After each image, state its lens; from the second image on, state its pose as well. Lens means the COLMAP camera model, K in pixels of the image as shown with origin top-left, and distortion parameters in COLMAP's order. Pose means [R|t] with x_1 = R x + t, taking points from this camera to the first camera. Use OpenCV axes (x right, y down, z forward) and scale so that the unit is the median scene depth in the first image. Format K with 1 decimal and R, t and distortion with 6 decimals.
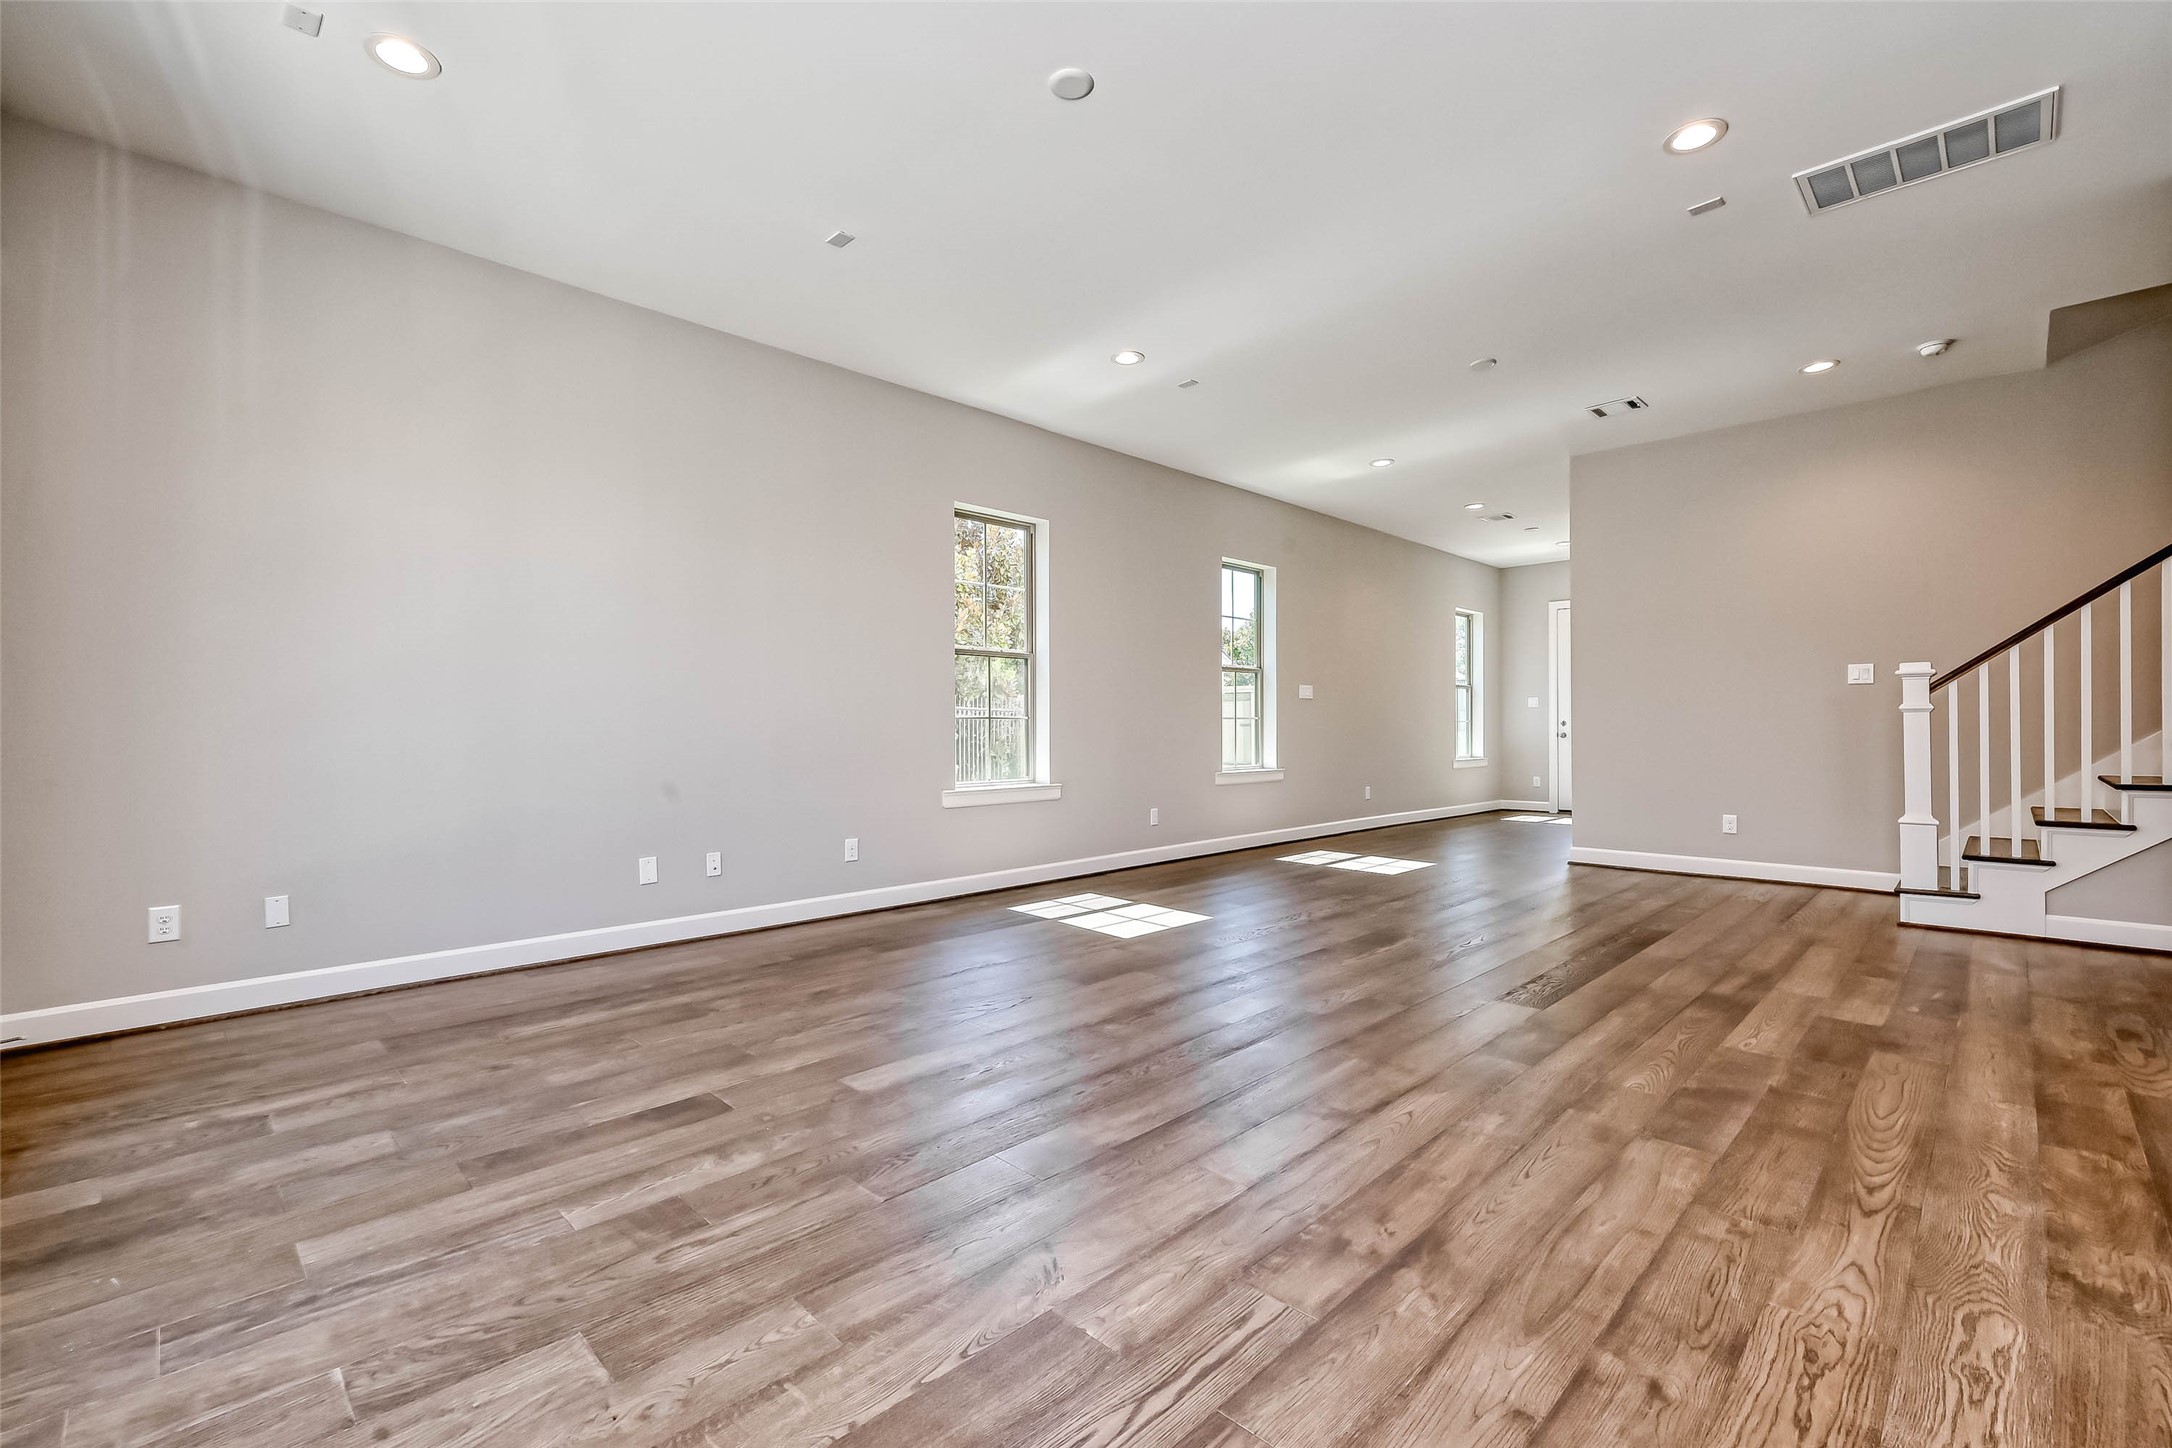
lens RADIAL K [[916.7, 0, 1094.0], [0, 916.7, 729.1], [0, 0, 1]] dist [0.001460, -0.000109]
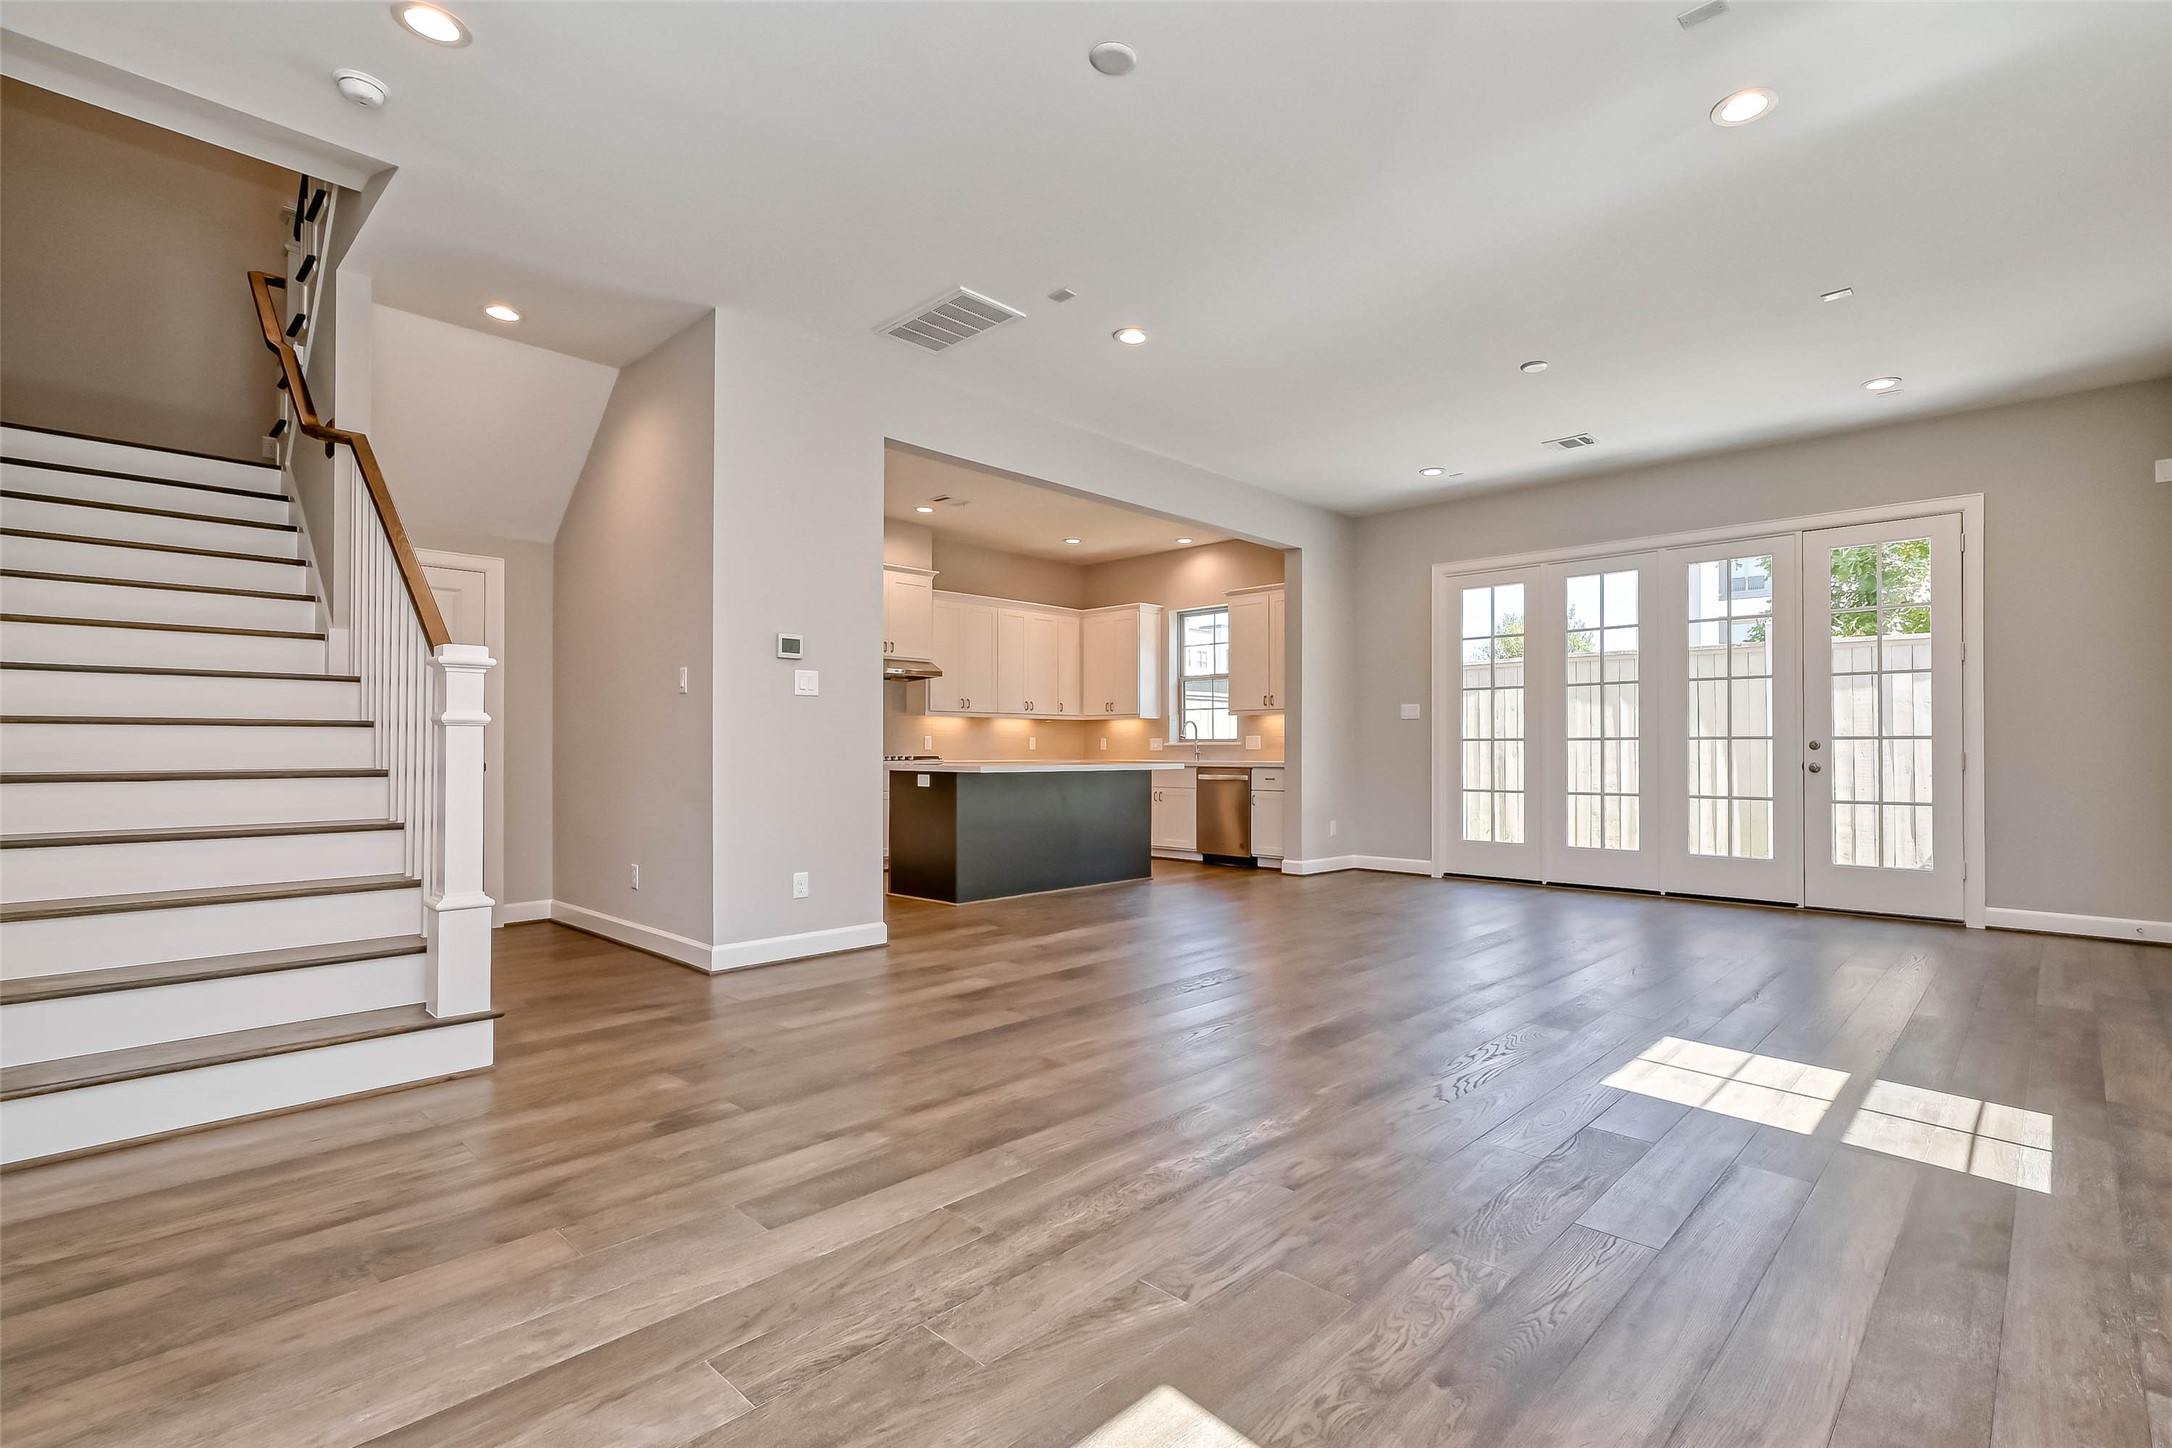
lens RADIAL K [[1026.1, 0, 1095.7], [0, 1026.1, 743.8], [0, 0, 1]] dist [-0.021411, -0.000282]
pose [[-0.999934, 0.003227, 0.011071, 0.984614], [0.003163, 0.999978, -0.005758, -0.002467], [-0.011089, -0.005723, -0.999922, 3.704080]]
